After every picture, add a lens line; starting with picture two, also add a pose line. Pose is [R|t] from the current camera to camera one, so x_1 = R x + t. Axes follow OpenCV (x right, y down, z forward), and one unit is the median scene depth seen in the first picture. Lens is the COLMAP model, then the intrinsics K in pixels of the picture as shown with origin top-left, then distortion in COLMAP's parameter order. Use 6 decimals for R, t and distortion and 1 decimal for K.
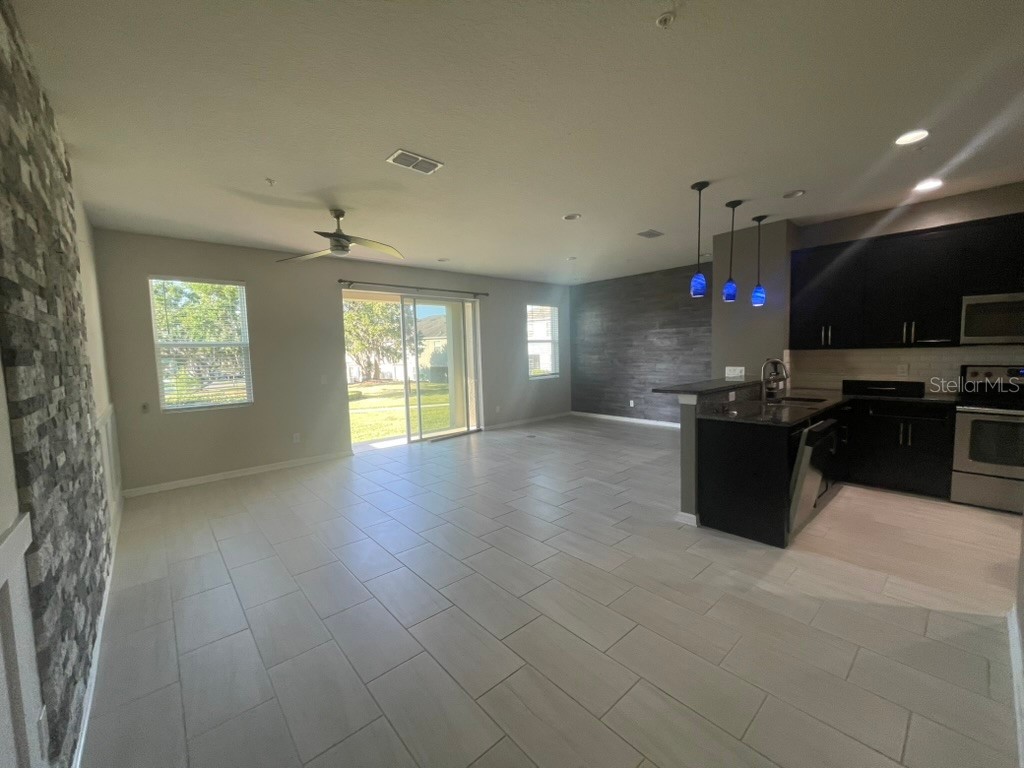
lens RADIAL K [[415.2, 0, 513.2], [0, 415.2, 383.4], [0, 0, 1]] dist [-0.002864, 0.000698]
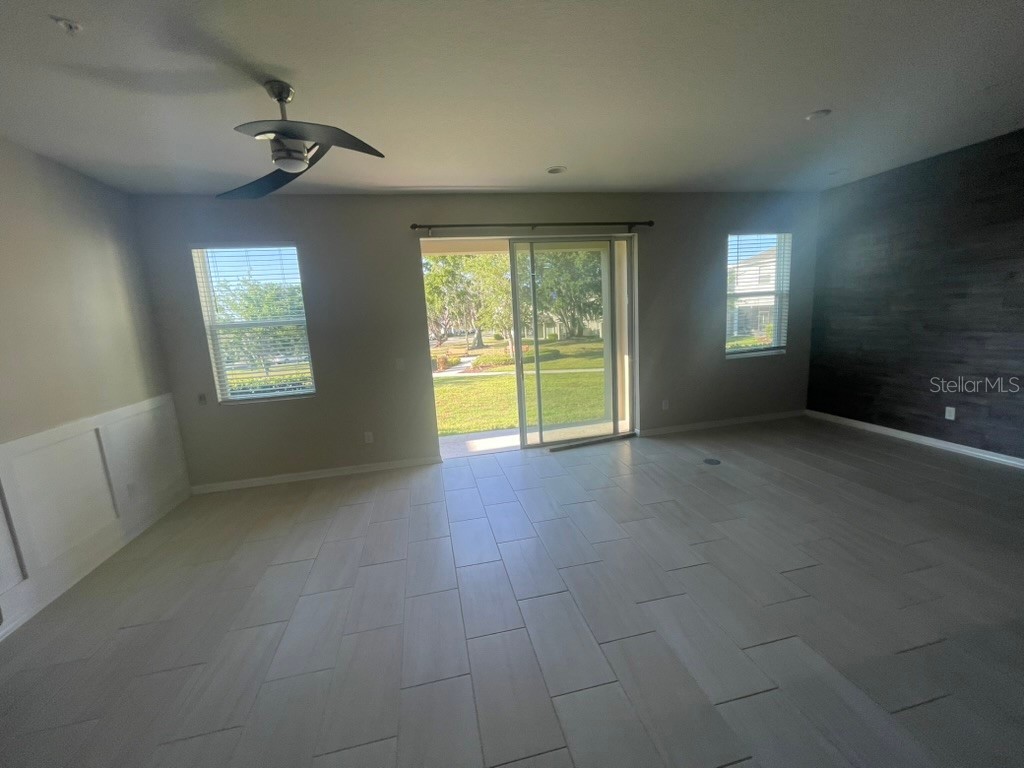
lens RADIAL K [[415.2, 0, 509.6], [0, 415.2, 383.7], [0, 0, 1]] dist [-0.002864, 0.000698]
pose [[0.870314, 0.056797, -0.489212, 0.065335], [-0.002377, 0.993801, 0.111150, -0.041004], [0.492492, -0.095572, 0.865053, 0.309621]]
